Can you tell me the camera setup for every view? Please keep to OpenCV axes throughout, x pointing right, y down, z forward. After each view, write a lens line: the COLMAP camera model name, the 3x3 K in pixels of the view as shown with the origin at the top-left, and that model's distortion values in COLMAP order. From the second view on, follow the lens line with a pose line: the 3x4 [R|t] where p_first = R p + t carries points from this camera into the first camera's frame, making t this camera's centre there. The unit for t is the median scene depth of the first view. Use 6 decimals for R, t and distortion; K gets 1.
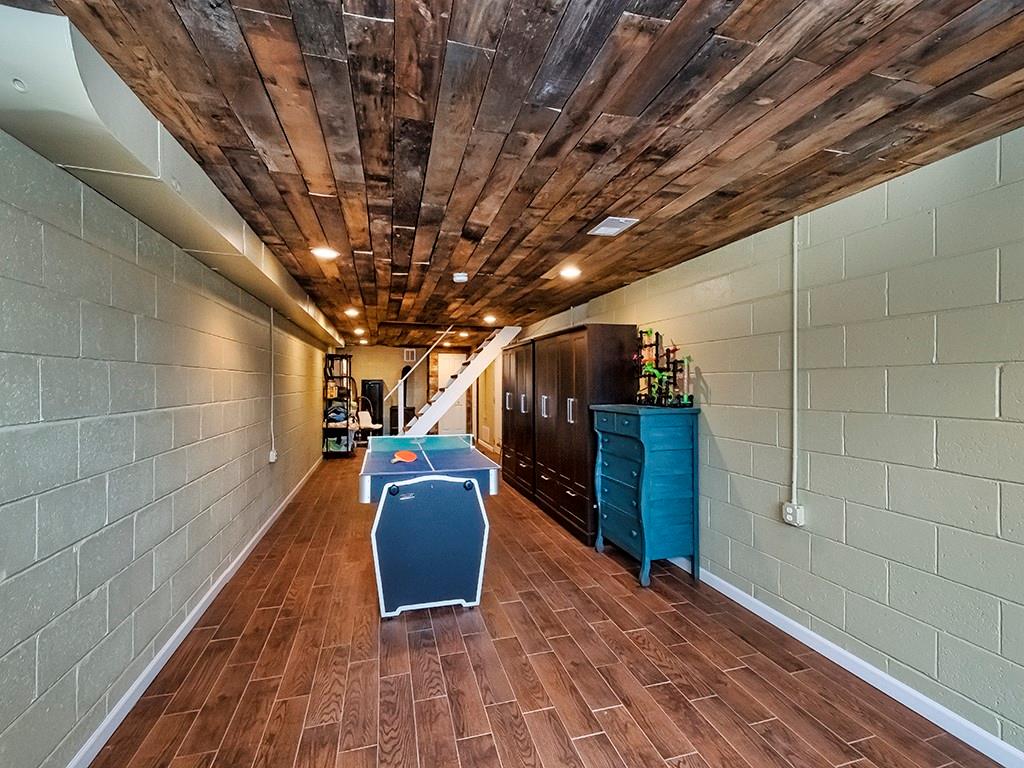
lens RADIAL K [[449.3, 0, 516.4], [0, 449.3, 385.7], [0, 0, 1]] dist [0.009446, -0.002292]
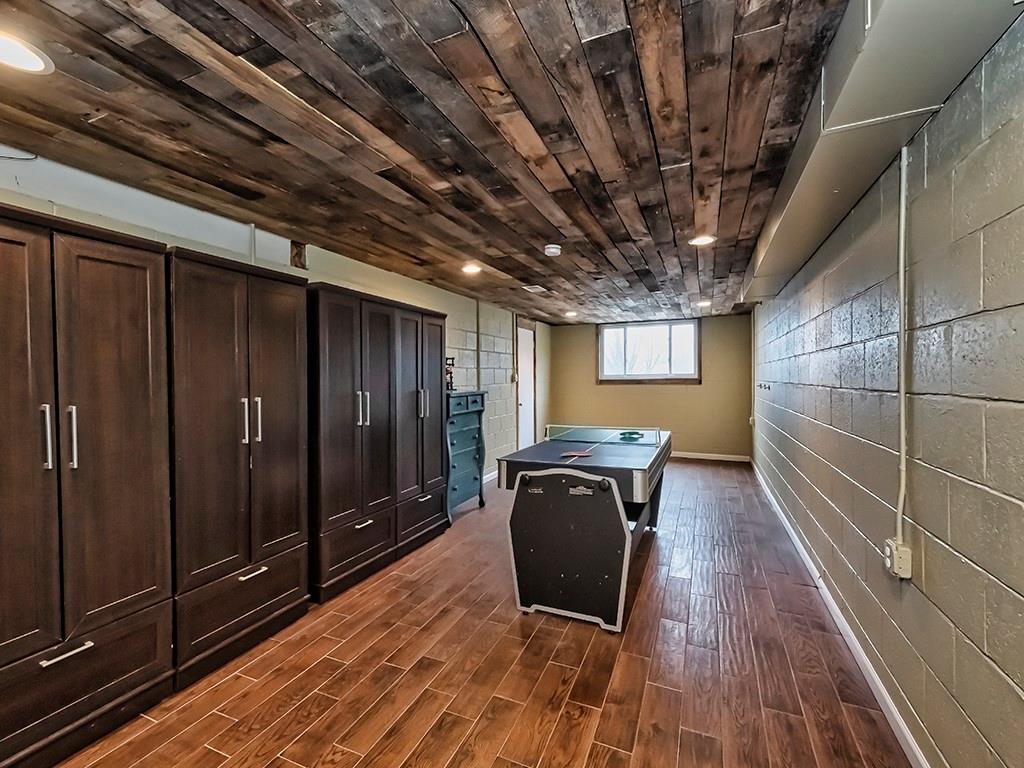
lens RADIAL K [[449.3, 0, 514.7], [0, 449.3, 382.1], [0, 0, 1]] dist [0.009446, -0.002292]
pose [[-0.779151, -0.002638, 0.626830, -0.541181], [0.005804, 0.999918, 0.011423, 0.007105], [-0.626809, 0.012538, -0.779072, 1.518604]]
